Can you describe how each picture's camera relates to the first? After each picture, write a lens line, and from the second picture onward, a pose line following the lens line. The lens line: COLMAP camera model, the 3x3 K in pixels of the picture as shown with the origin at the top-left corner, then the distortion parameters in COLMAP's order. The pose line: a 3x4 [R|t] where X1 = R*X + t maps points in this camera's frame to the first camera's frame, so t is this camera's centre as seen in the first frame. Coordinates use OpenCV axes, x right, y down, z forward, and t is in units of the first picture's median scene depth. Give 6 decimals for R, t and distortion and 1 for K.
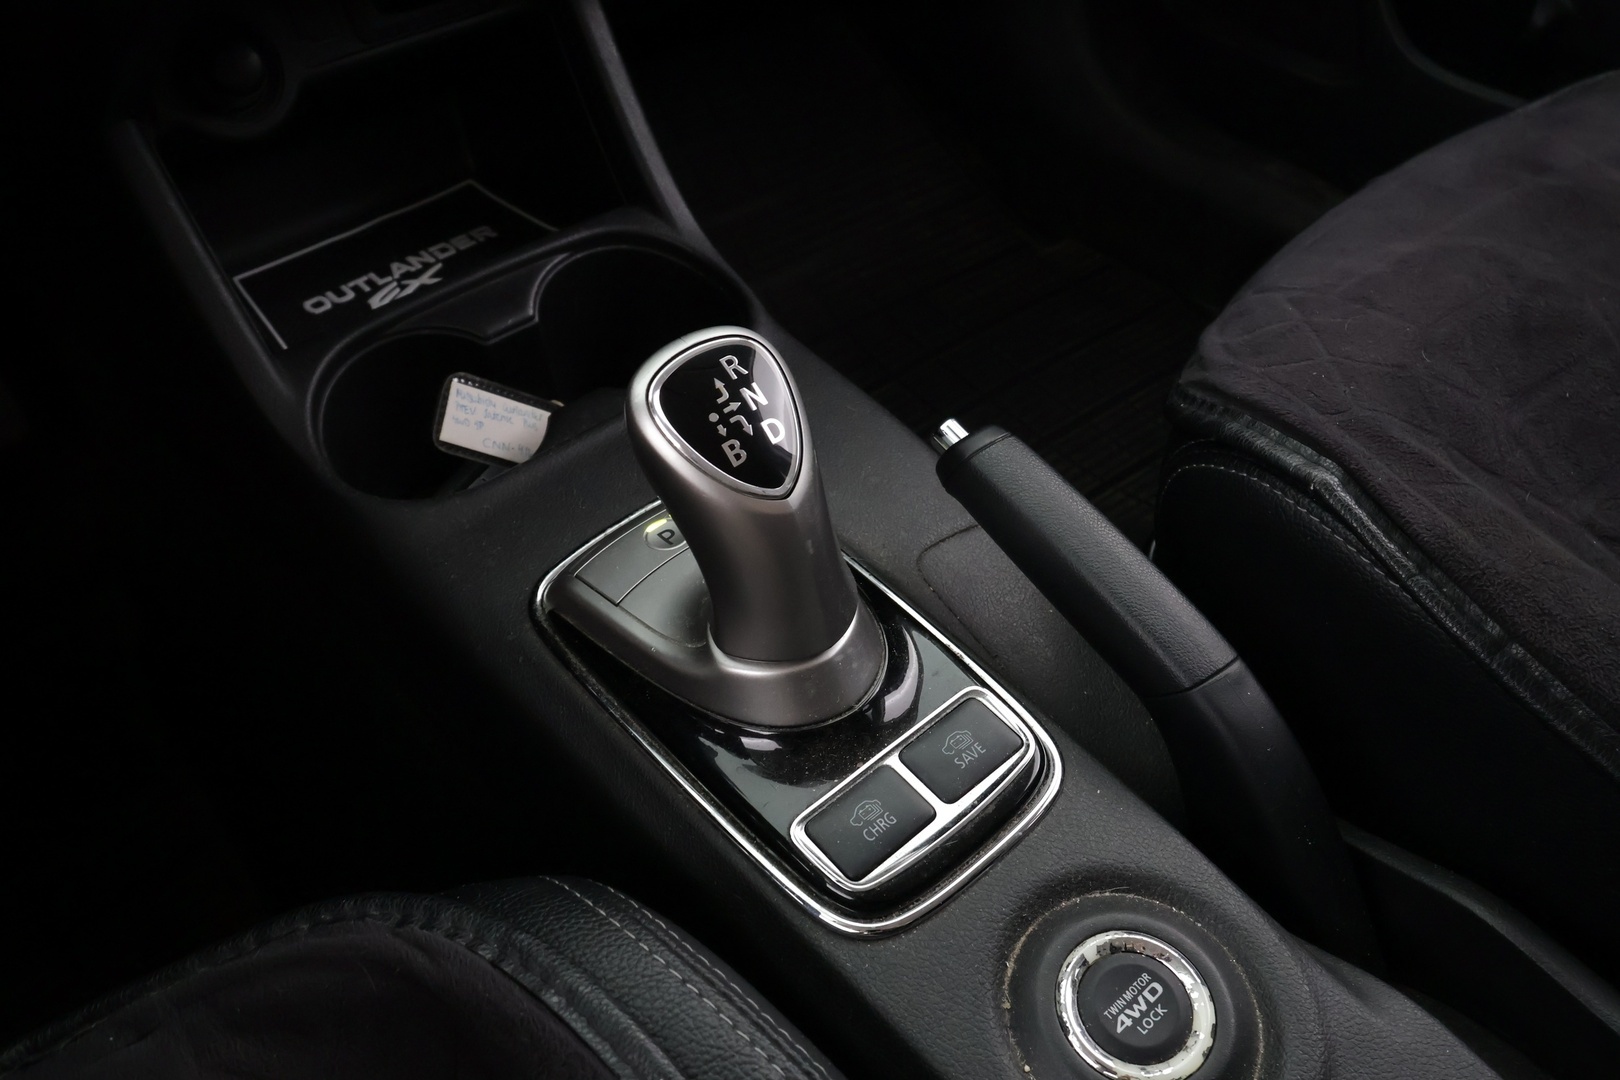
lens RADIAL K [[1286.2, 0, 805.4], [0, 1286.2, 538.6], [0, 0, 1]] dist [0.007570, 0.002395]
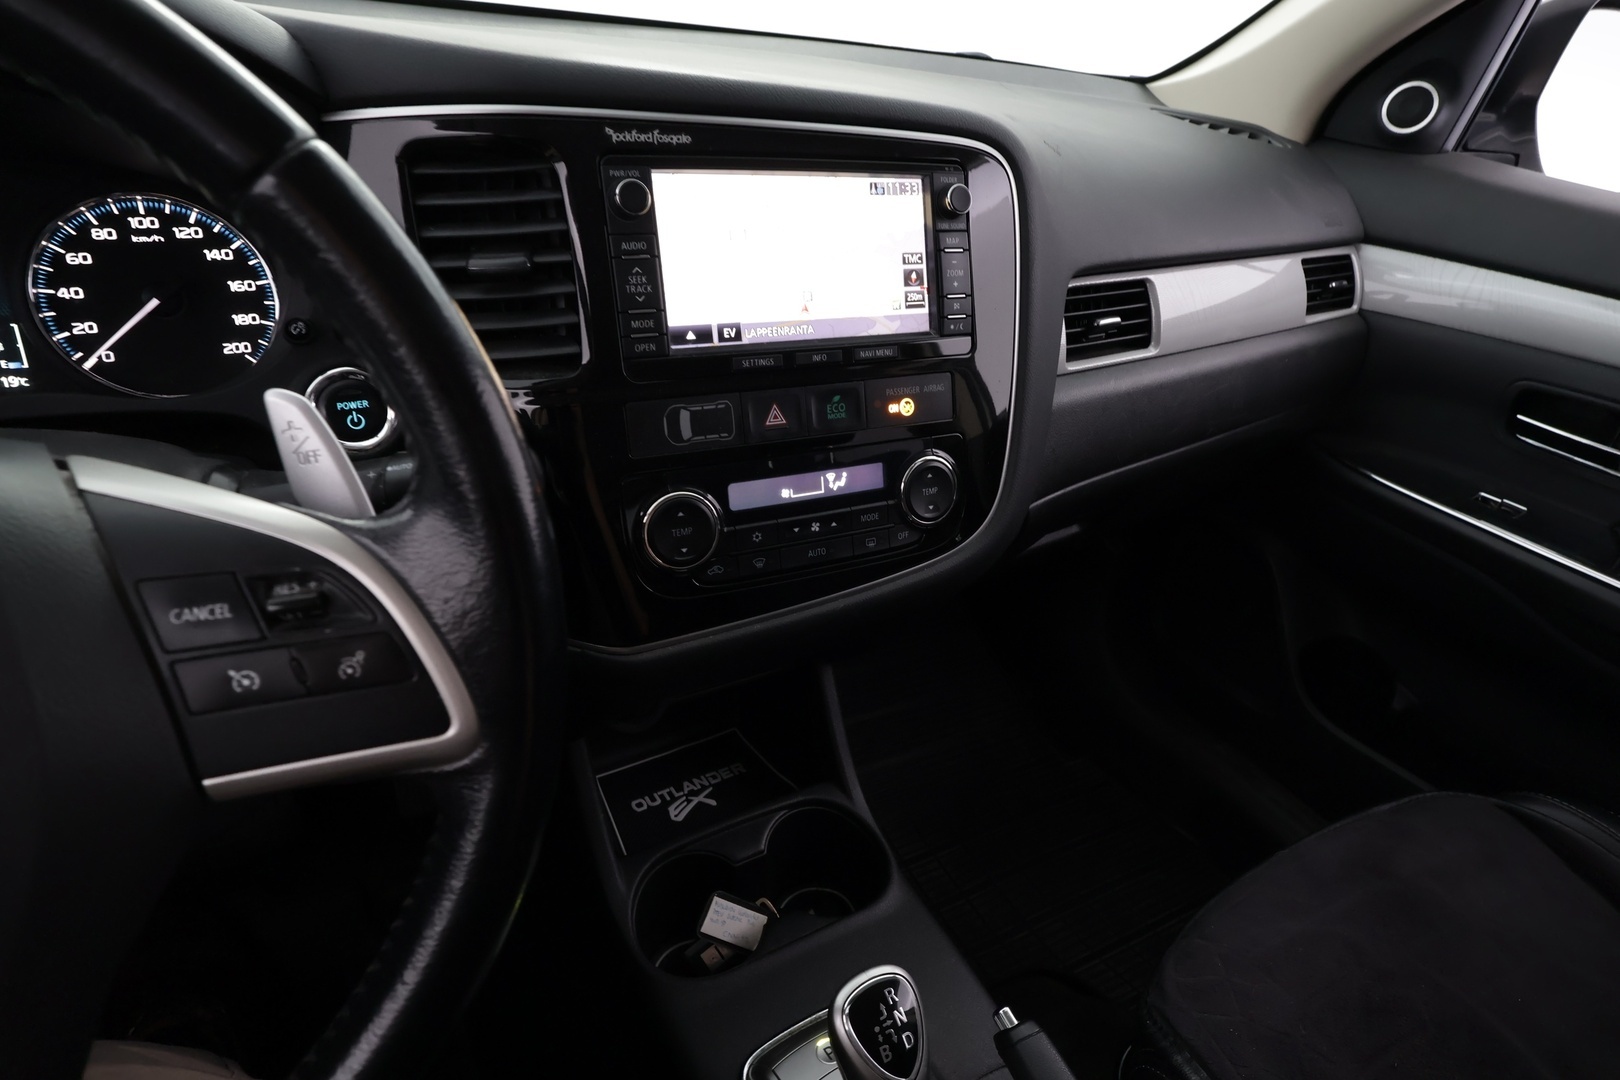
lens RADIAL K [[897.1, 0, 807.0], [0, 897.1, 542.4], [0, 0, 1]] dist [0.000305, 0.006885]
pose [[0.981665, 0.153699, -0.112742, -0.103093], [-0.179933, 0.942406, -0.281949, -0.286975], [0.062913, 0.297065, 0.952782, -0.312799]]
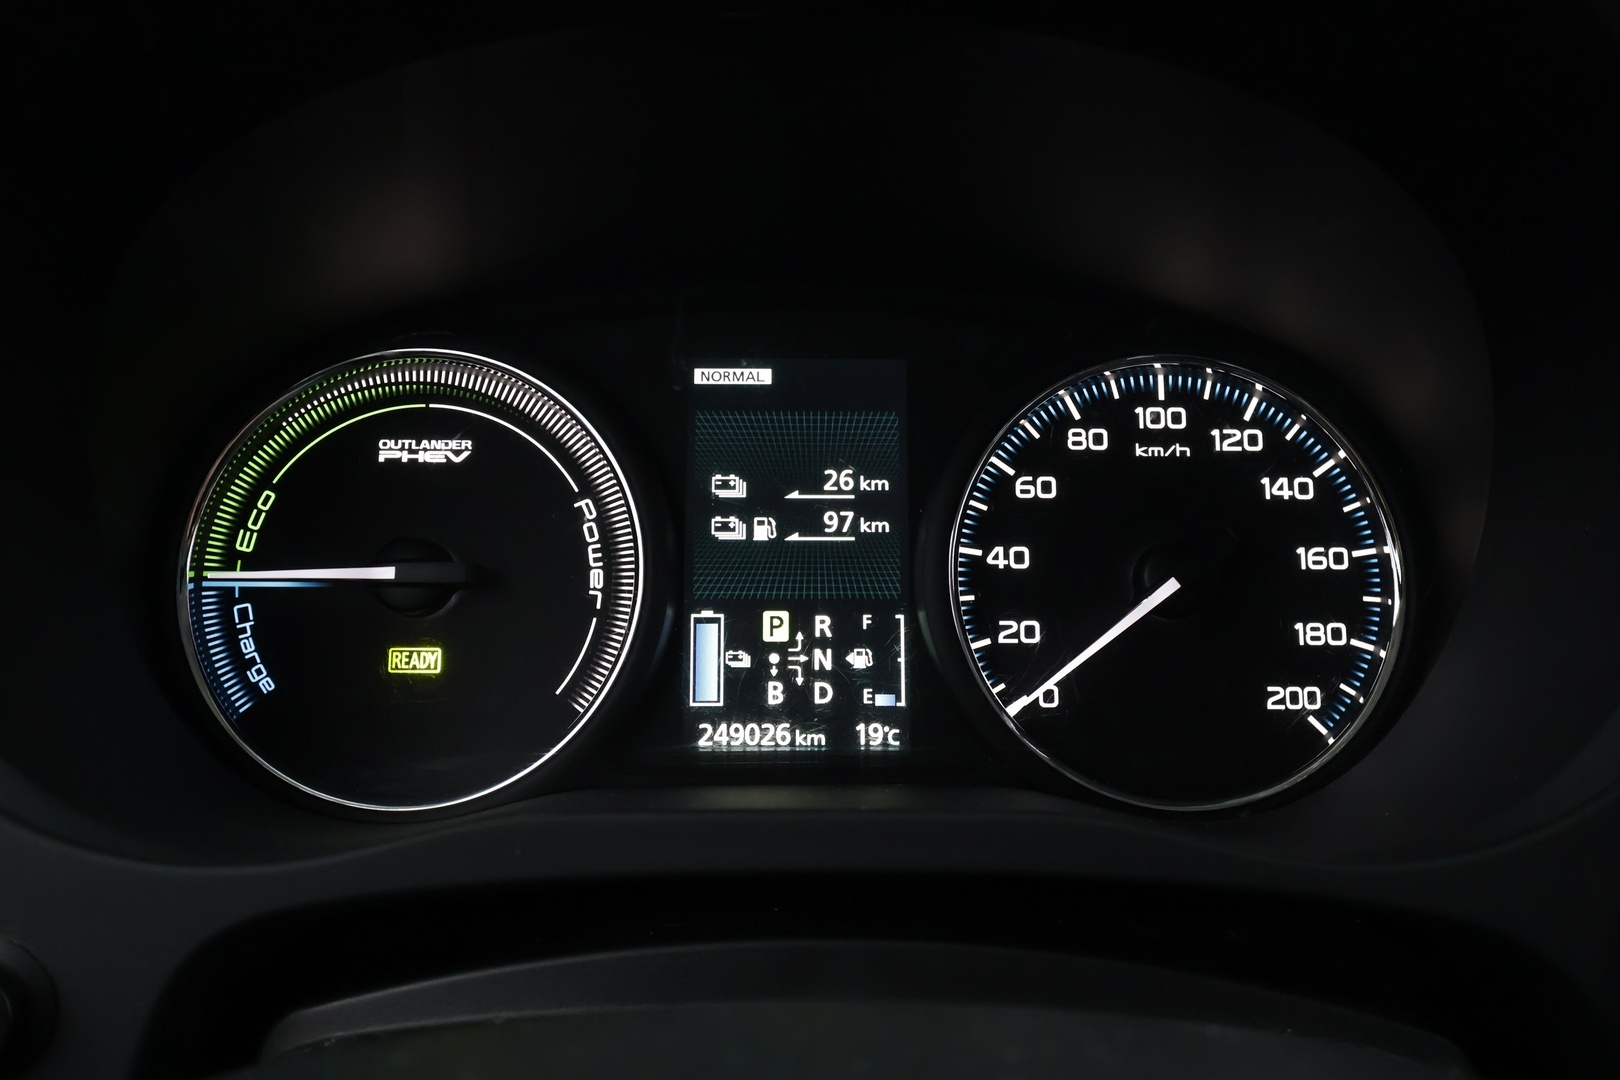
lens RADIAL K [[1286.2, 0, 800.0], [0, 1286.2, 537.2], [0, 0, 1]] dist [0.007570, 0.002395]
pose [[0.772644, 0.160983, -0.614089, -0.740296], [-0.462017, 0.805996, -0.370016, -0.396760], [0.435387, 0.569610, 0.697125, -0.007006]]
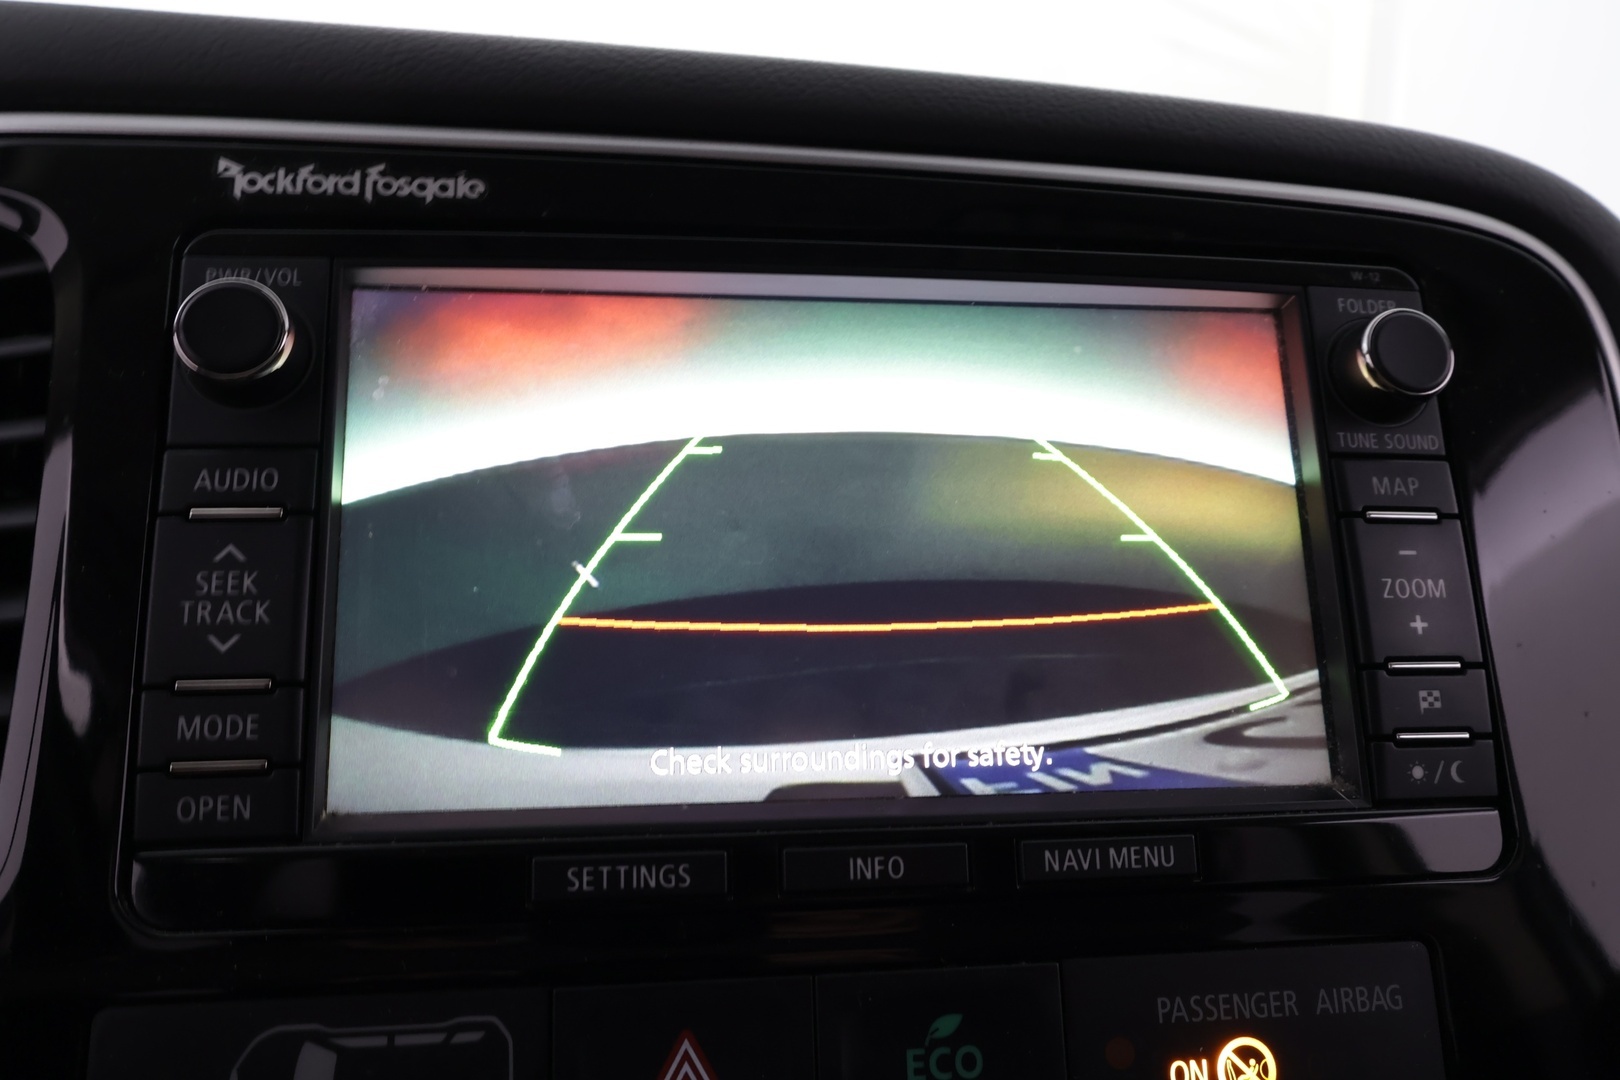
lens RADIAL K [[1286.2, 0, 810.3], [0, 1286.2, 535.9], [0, 0, 1]] dist [0.007570, 0.002395]
pose [[0.878808, 0.071772, -0.471748, -0.072211], [-0.353753, 0.761480, -0.543146, -0.642985], [0.320244, 0.644203, 0.694584, 0.269683]]
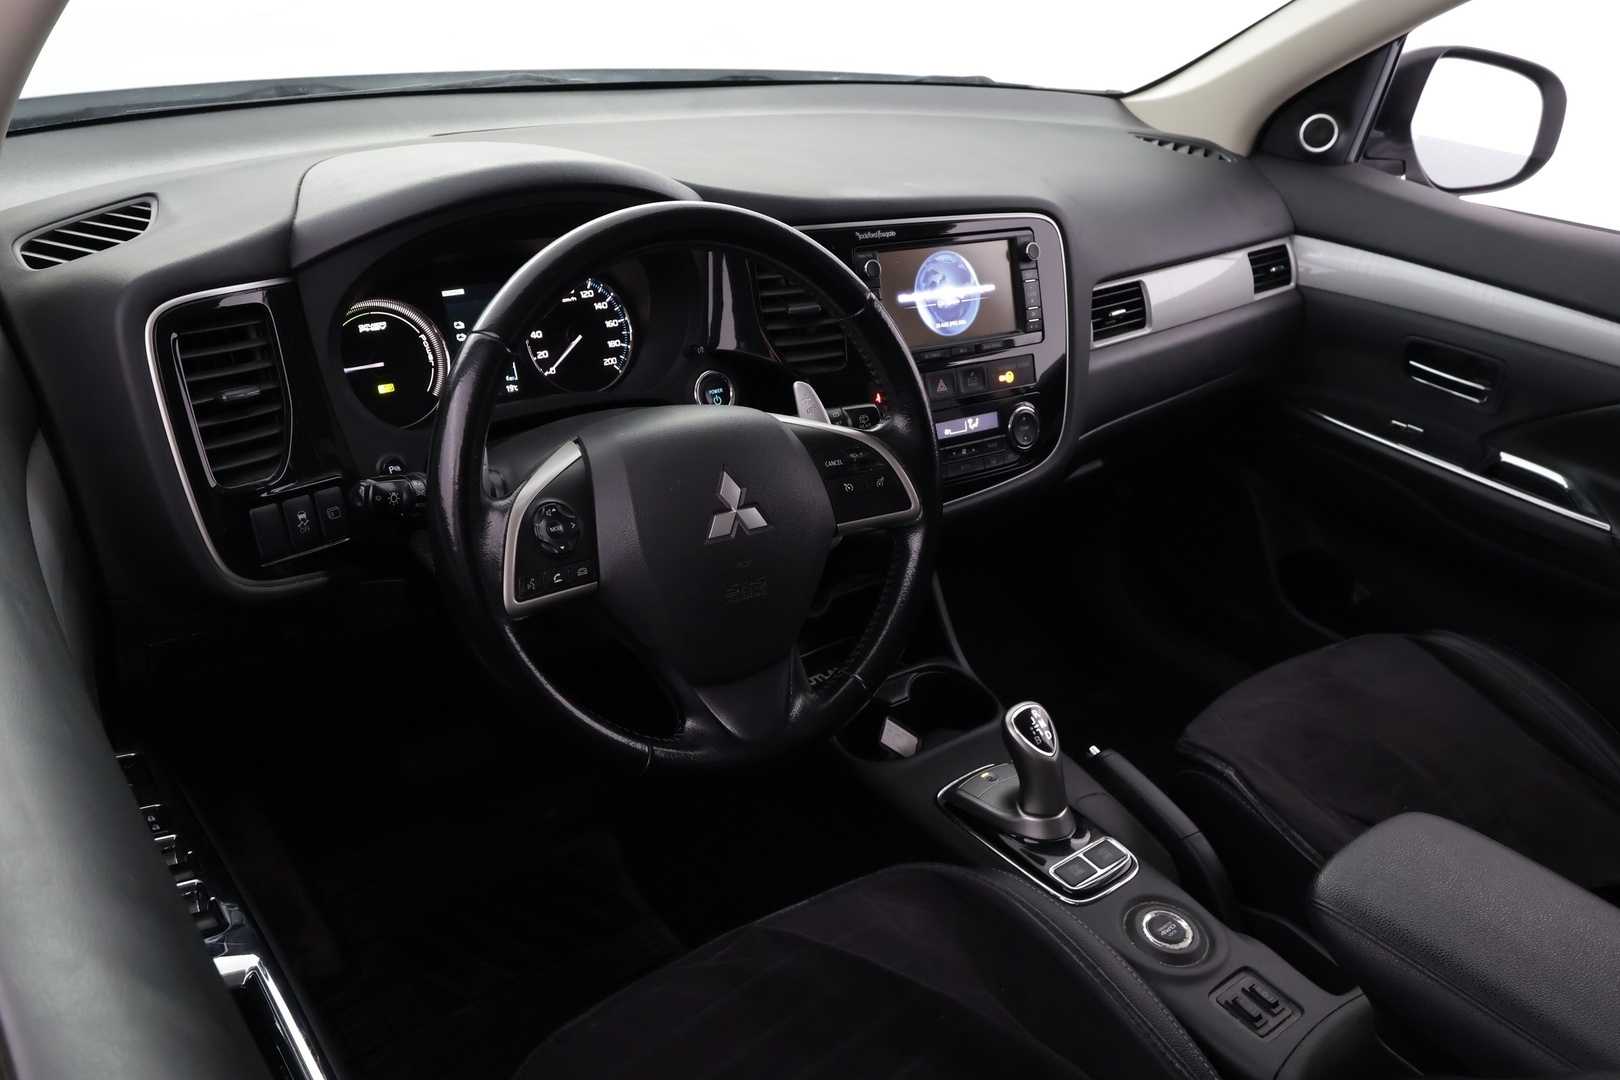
lens RADIAL K [[1286.2, 0, 806.2], [0, 1286.2, 540.6], [0, 0, 1]] dist [0.007570, 0.002395]
pose [[0.996249, 0.086407, -0.004751, -0.510491], [-0.083247, 0.941921, -0.325353, 0.429477], [-0.023638, 0.324528, 0.945581, -1.673230]]
